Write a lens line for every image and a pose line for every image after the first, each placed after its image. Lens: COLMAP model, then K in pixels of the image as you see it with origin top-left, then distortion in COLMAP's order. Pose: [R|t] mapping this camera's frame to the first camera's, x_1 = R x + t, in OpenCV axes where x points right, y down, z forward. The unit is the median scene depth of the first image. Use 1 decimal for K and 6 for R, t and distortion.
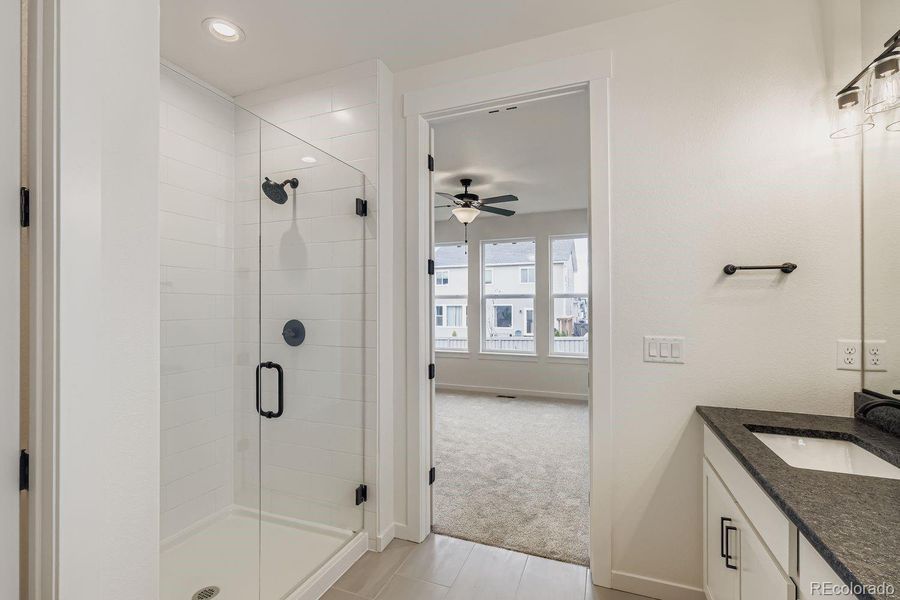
lens RADIAL K [[403.7, 0, 450.2], [0, 403.7, 305.5], [0, 0, 1]] dist [0.001017, -0.000093]
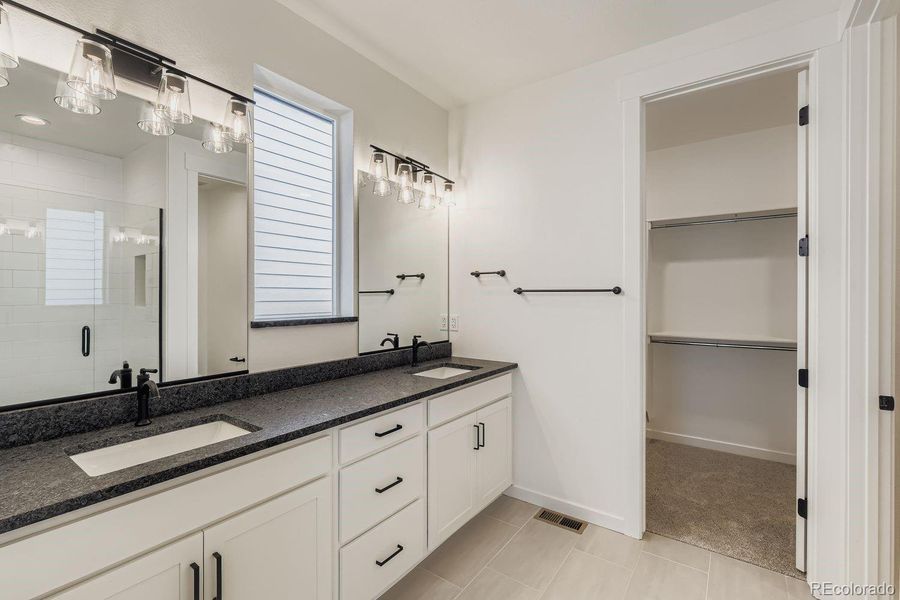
lens RADIAL K [[403.7, 0, 450.2], [0, 403.7, 305.5], [0, 0, 1]] dist [0.001017, -0.000093]
pose [[0.968836, 0.002794, -0.247687, 1.487557], [-0.000402, 0.999953, 0.009707, 0.026969], [0.247703, -0.009305, 0.968791, -0.811426]]
